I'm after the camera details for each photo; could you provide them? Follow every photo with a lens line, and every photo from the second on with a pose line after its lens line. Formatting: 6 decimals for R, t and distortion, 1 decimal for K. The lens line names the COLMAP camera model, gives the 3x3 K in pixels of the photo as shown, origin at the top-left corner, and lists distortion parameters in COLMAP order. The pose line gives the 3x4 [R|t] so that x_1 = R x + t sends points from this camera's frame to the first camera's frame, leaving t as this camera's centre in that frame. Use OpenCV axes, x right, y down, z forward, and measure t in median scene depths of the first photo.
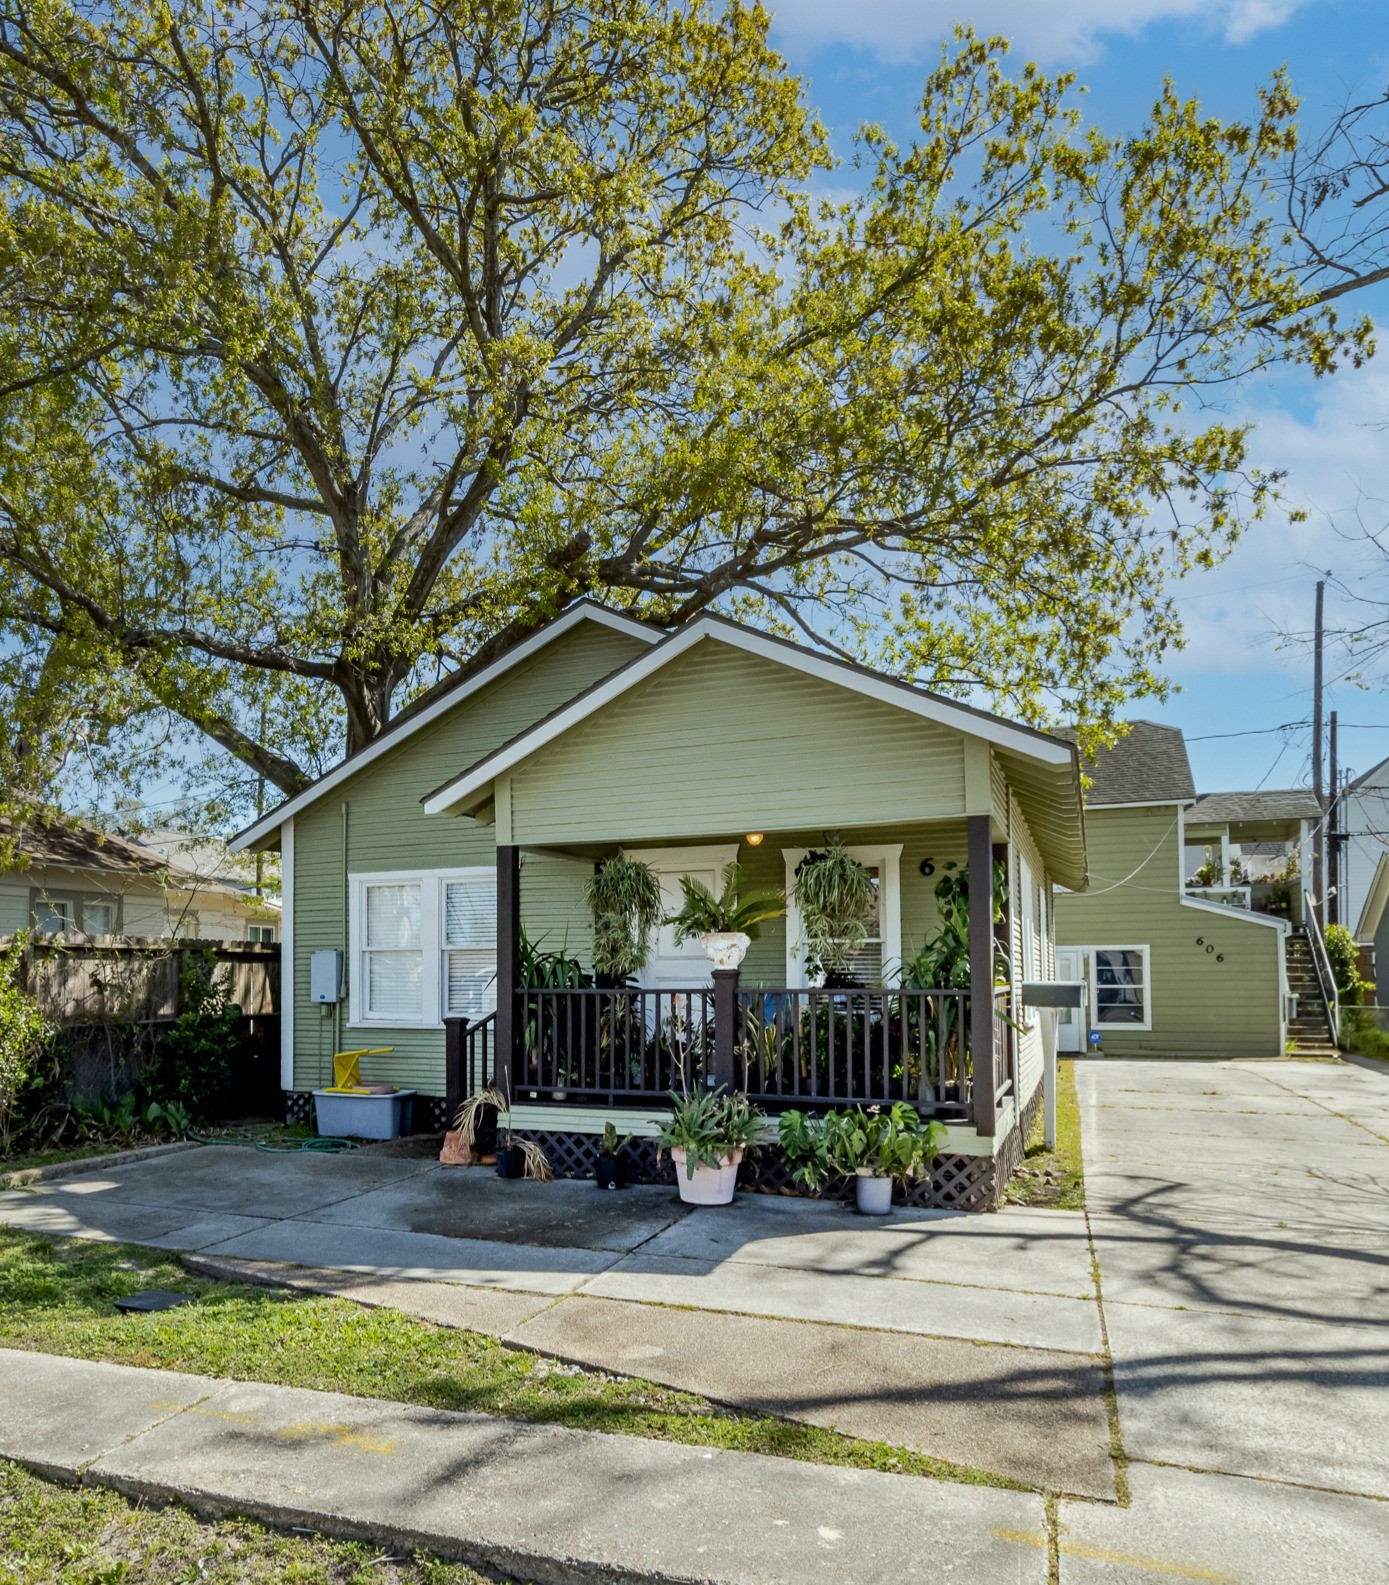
lens RADIAL K [[1116.8, 0, 693.6], [0, 1116.8, 951.5], [0, 0, 1]] dist [-0.003999, -0.001232]
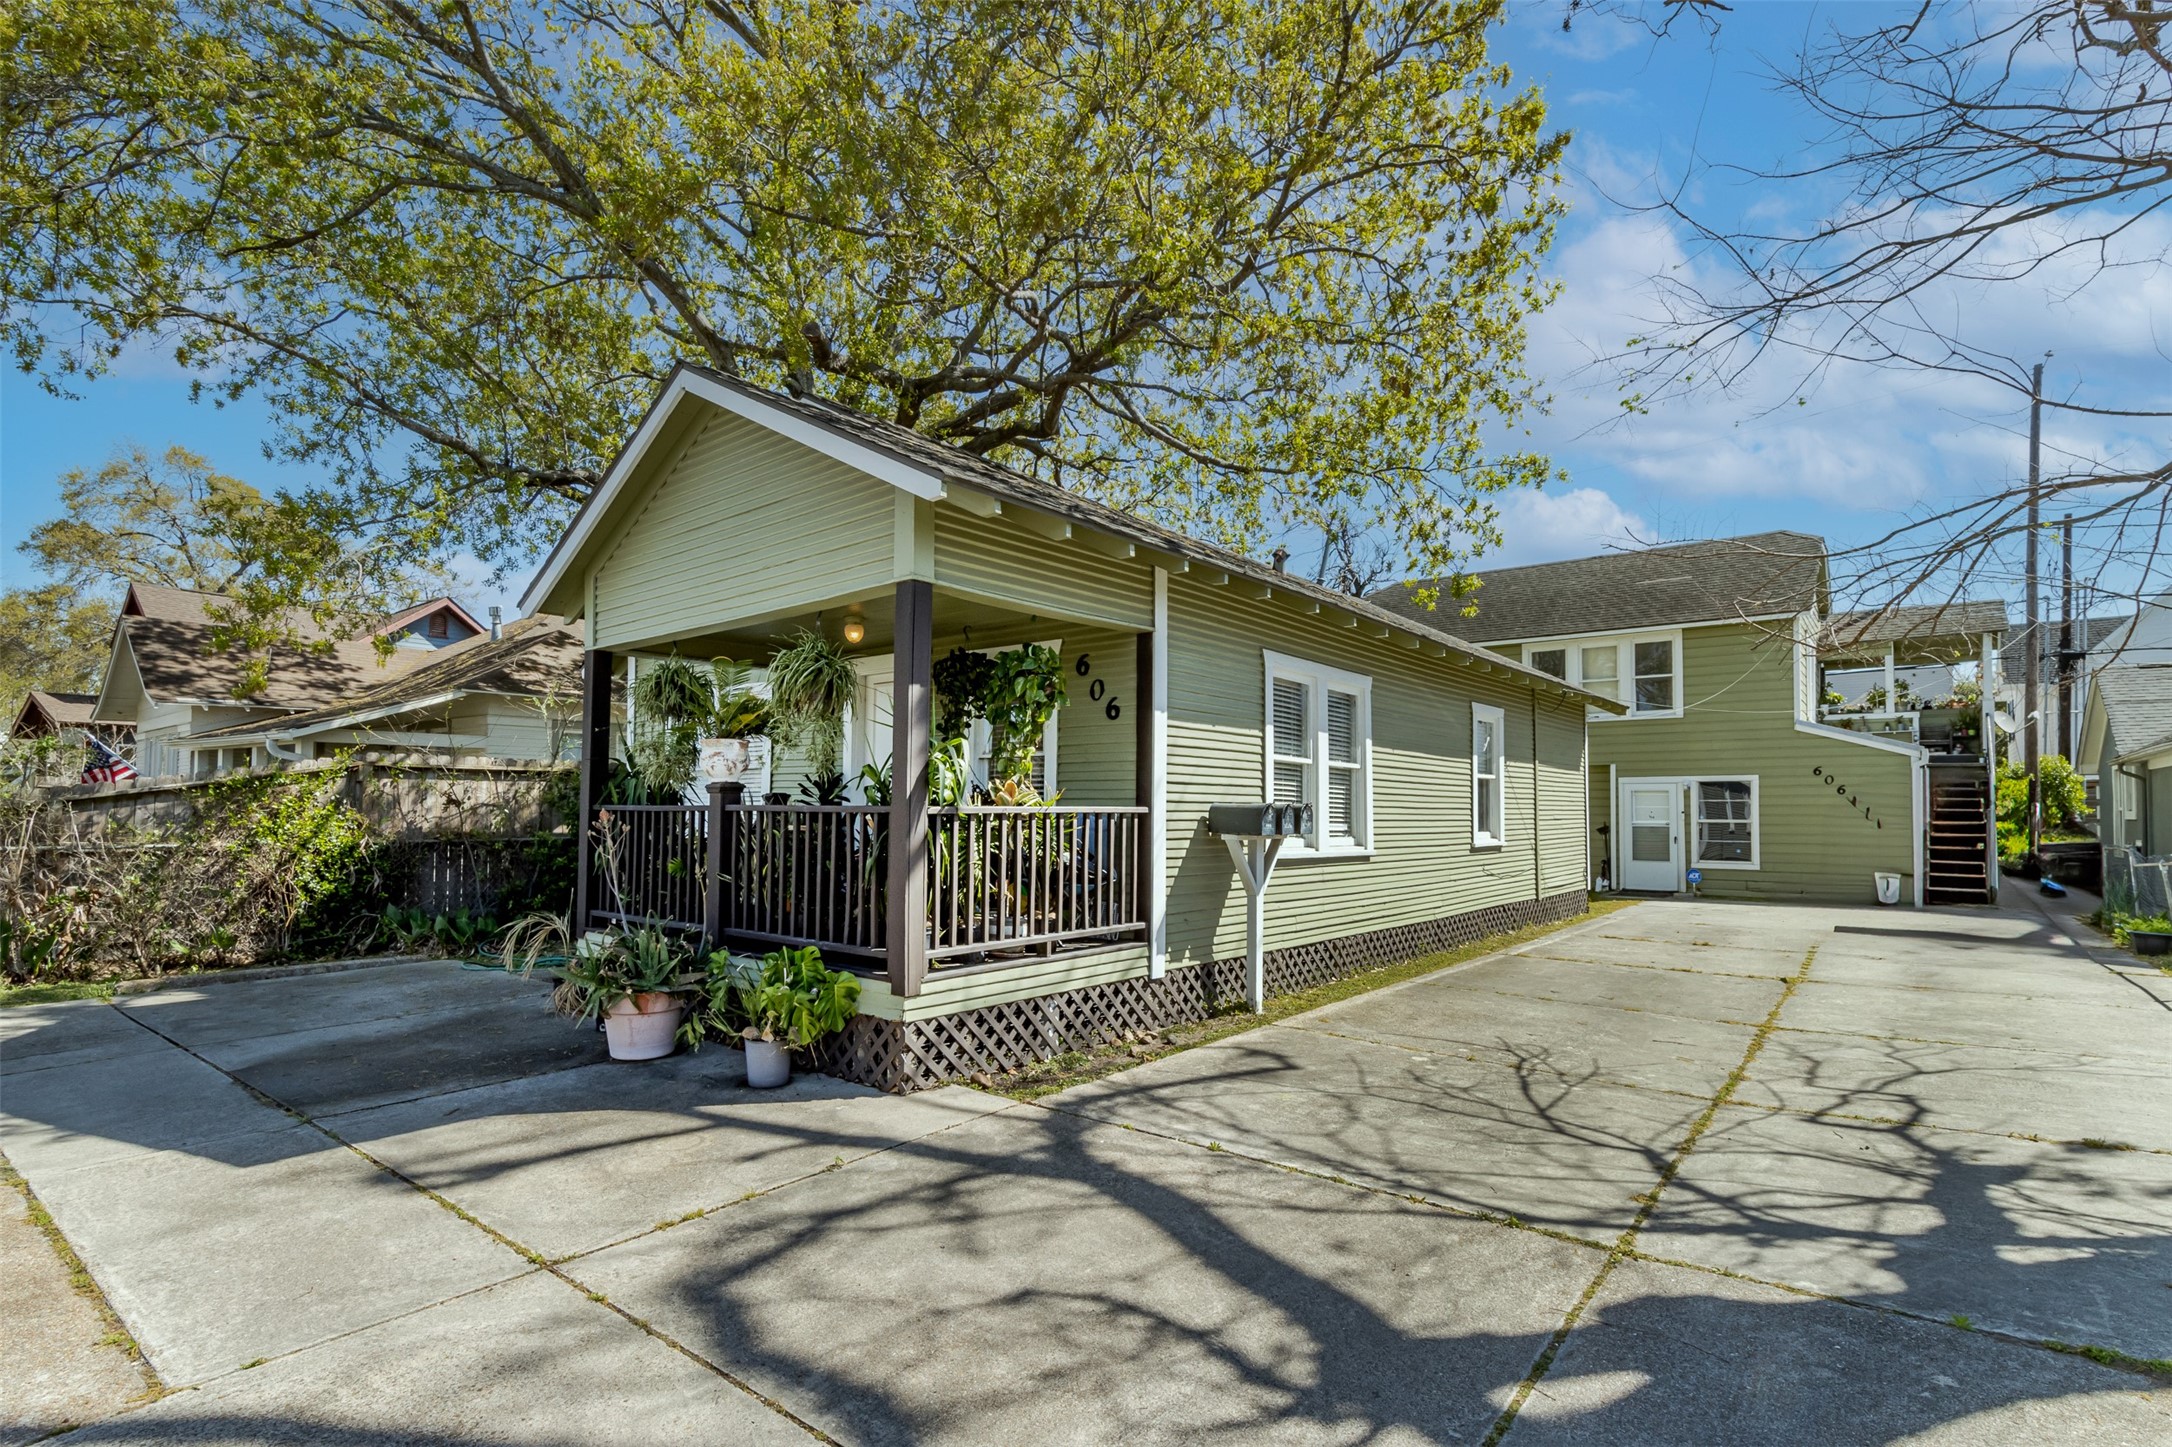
lens RADIAL K [[1046.0, 0, 1091.3], [0, 1046.0, 790.6], [0, 0, 1]] dist [0.002685, 0.000144]
pose [[0.971890, 0.004441, -0.235394, 0.526333], [-0.003103, 0.999977, 0.006058, 0.017886], [0.235415, -0.005157, 0.971881, 0.308879]]
